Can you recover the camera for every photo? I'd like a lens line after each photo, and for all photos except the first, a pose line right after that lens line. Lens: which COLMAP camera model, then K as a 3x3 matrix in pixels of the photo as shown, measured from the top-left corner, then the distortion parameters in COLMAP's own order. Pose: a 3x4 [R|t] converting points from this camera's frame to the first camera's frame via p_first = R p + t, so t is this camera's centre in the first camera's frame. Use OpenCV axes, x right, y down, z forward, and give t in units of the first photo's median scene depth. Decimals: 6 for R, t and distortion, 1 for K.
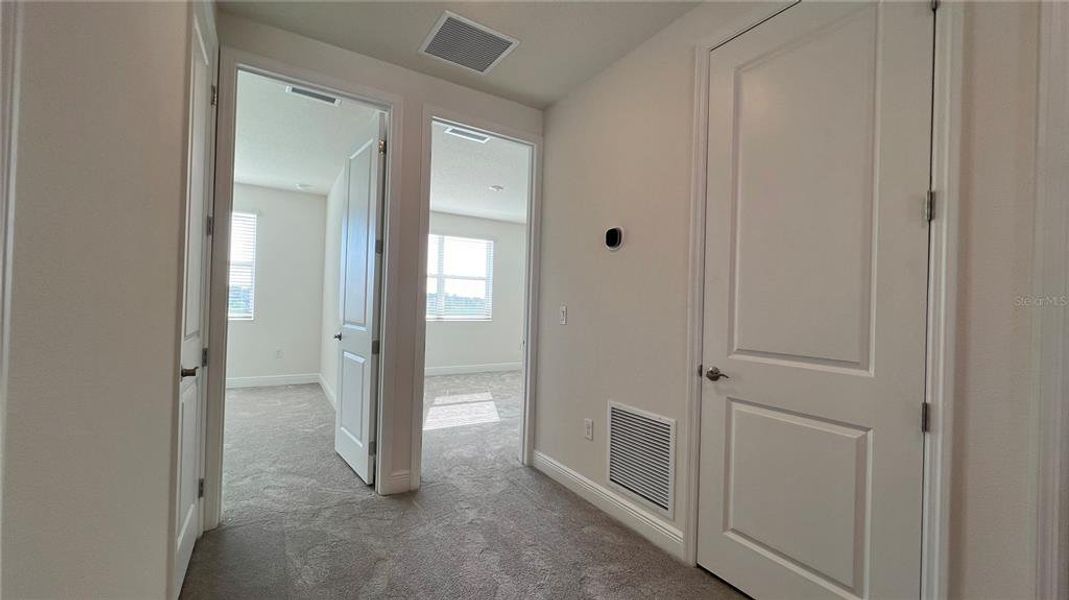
lens RADIAL K [[430.5, 0, 537.7], [0, 430.5, 303.5], [0, 0, 1]] dist [0.017910, 0.000134]
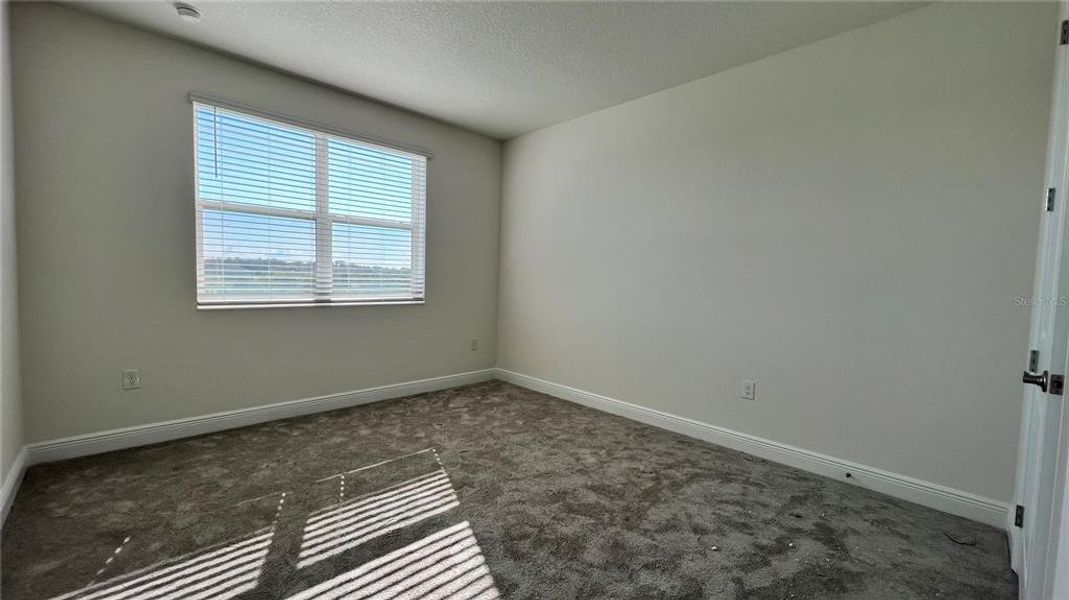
lens RADIAL K [[430.5, 0, 532.3], [0, 430.5, 303.9], [0, 0, 1]] dist [0.017910, 0.000134]
pose [[0.978095, -0.014570, 0.207650, -0.138551], [0.000978, 0.997858, 0.065410, 0.007774], [-0.208158, -0.063774, 0.976014, 0.678806]]
